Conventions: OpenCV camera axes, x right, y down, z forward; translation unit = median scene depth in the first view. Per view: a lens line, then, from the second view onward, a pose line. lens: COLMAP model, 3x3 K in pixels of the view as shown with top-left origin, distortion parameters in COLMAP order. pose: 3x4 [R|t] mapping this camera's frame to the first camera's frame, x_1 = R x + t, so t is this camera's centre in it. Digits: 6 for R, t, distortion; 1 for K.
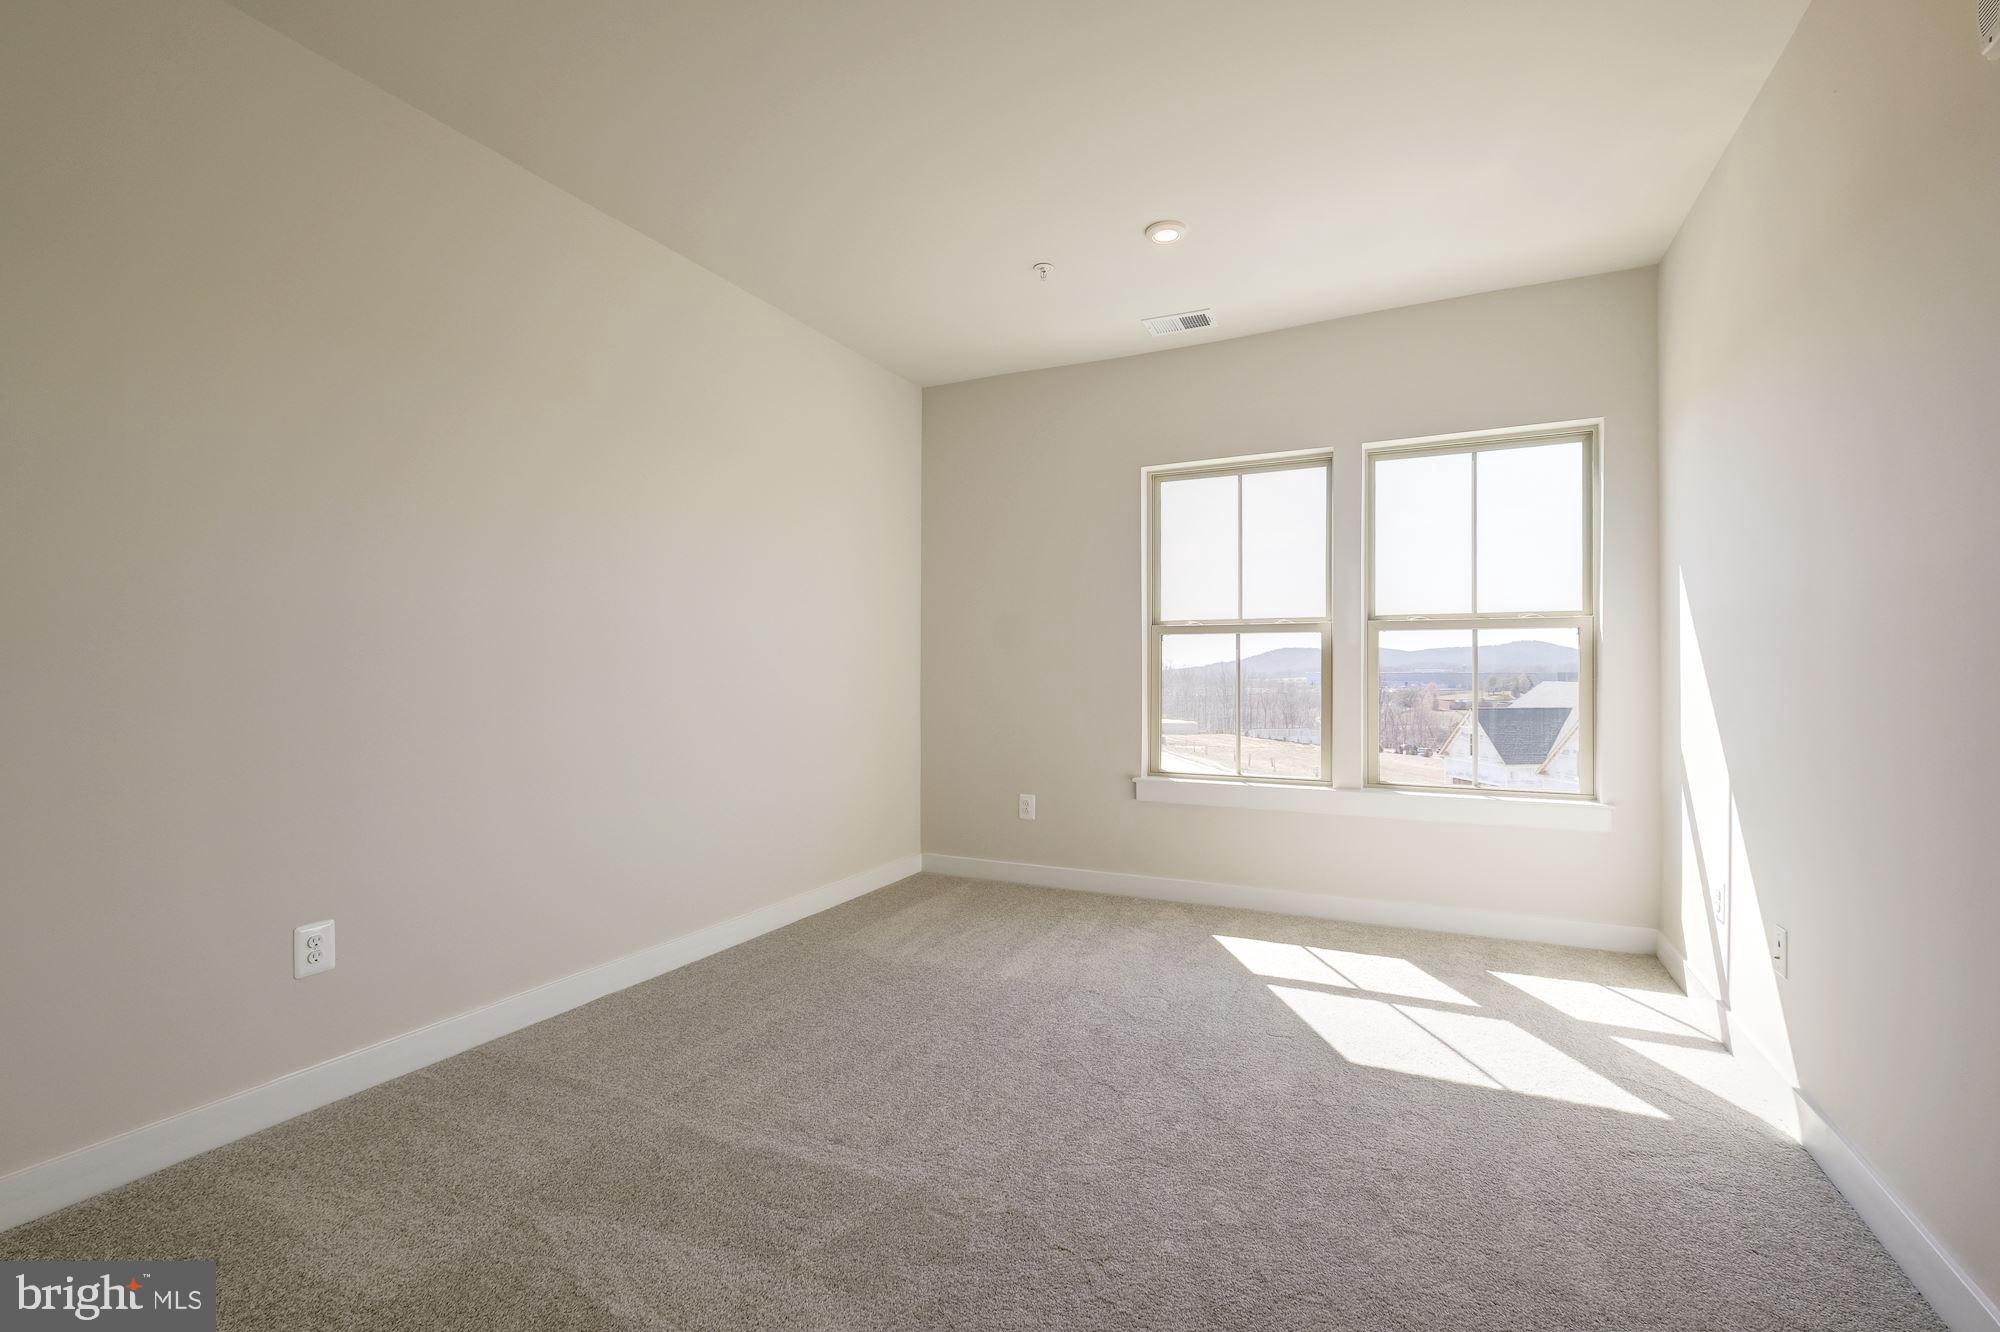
lens RADIAL K [[874.1, 0, 1018.5], [0, 874.1, 676.3], [0, 0, 1]] dist [0.004955, -0.000209]
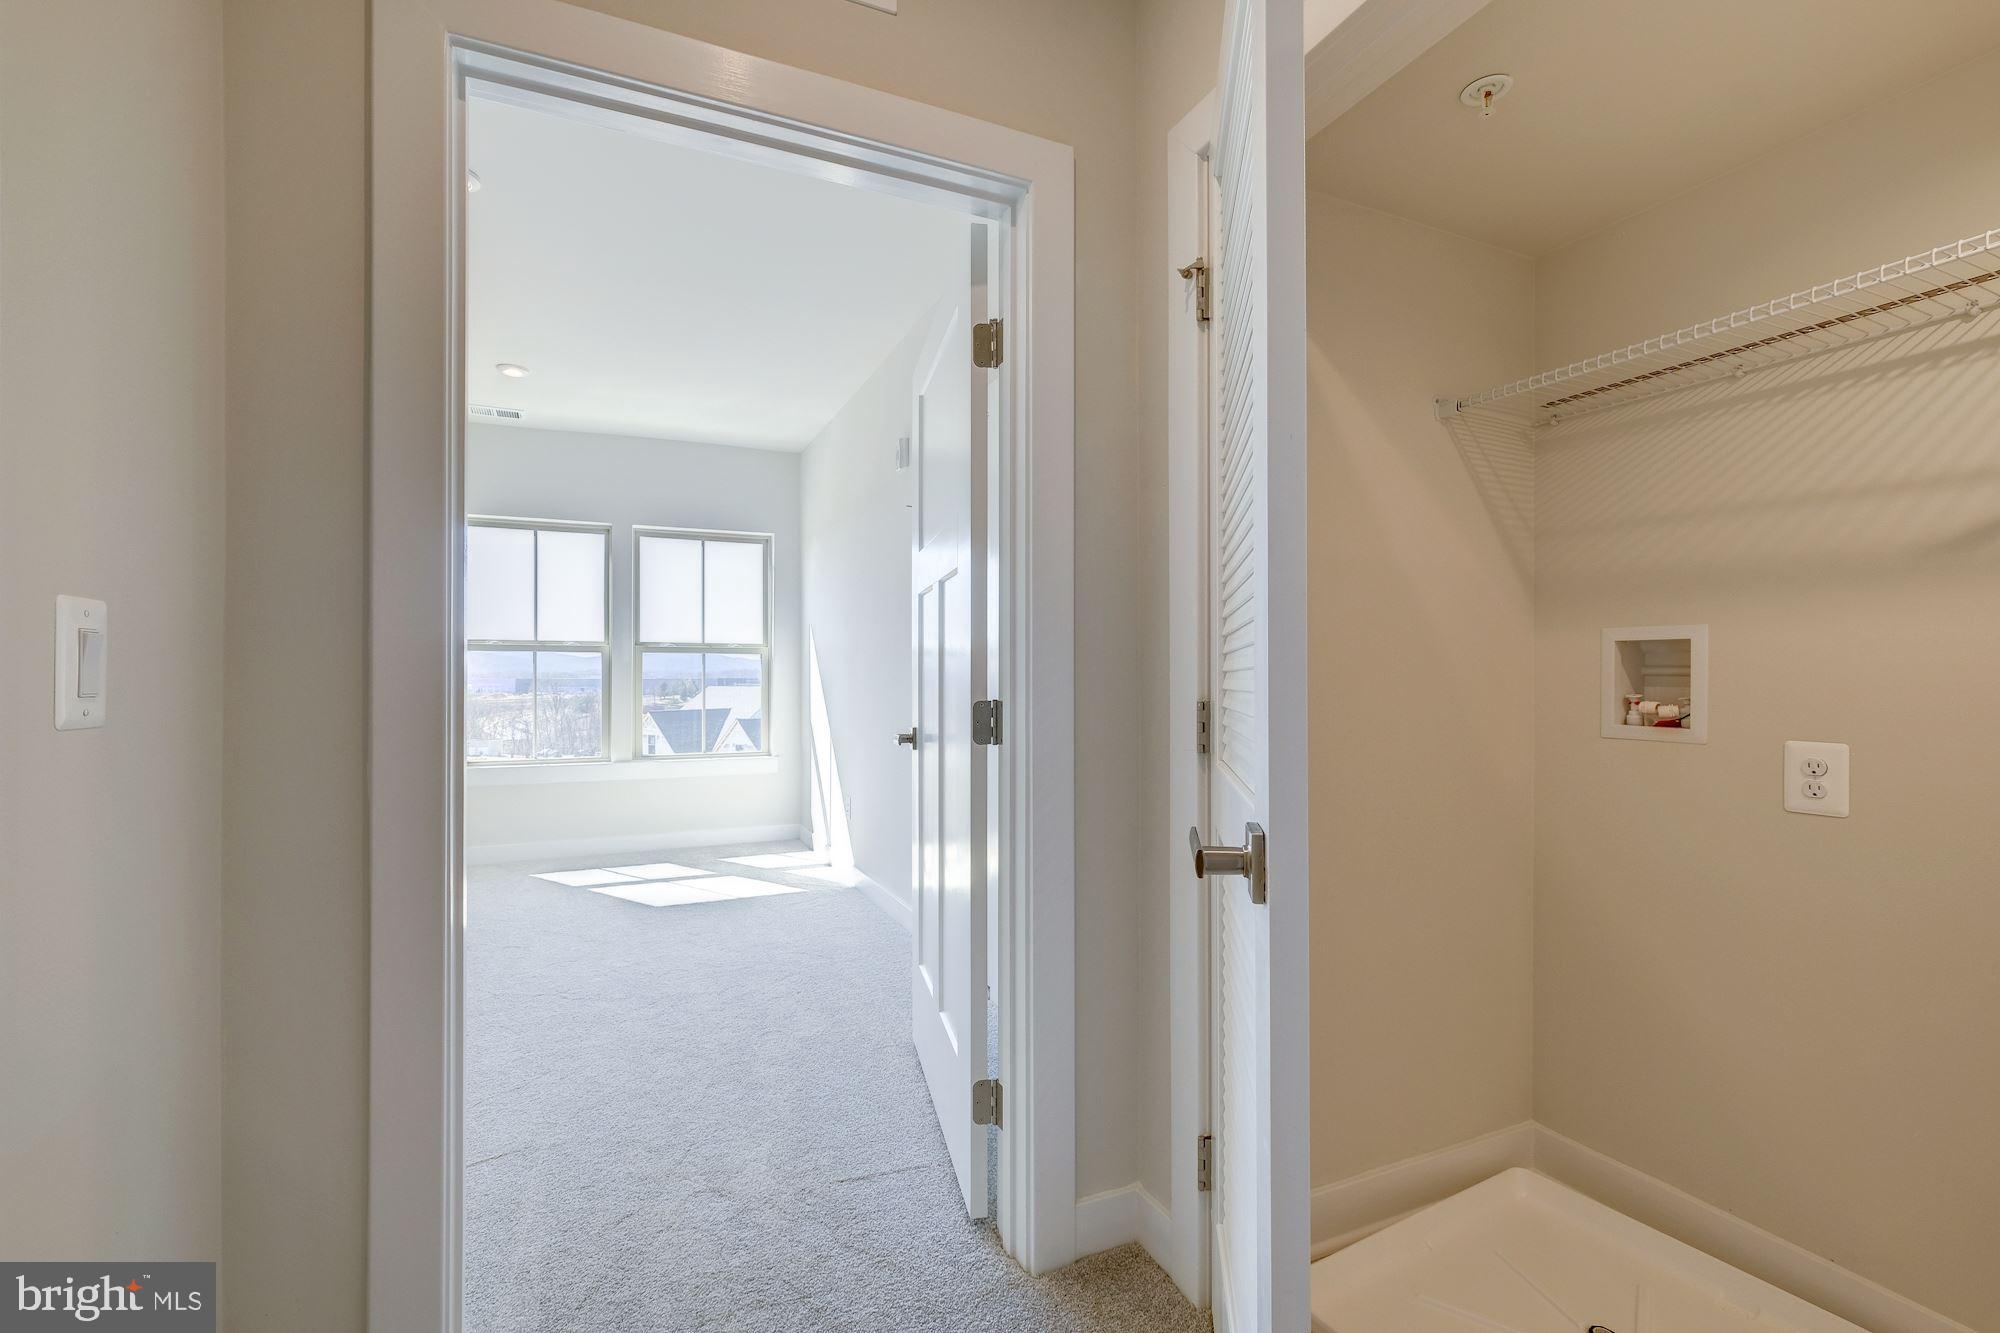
lens RADIAL K [[874.1, 0, 1013.4], [0, 874.1, 678.2], [0, 0, 1]] dist [0.004955, -0.000209]
pose [[0.639034, -0.000562, 0.769178, -0.327203], [0.003544, 0.999991, -0.002214, -0.003428], [-0.769170, 0.004140, 0.639031, -0.425530]]
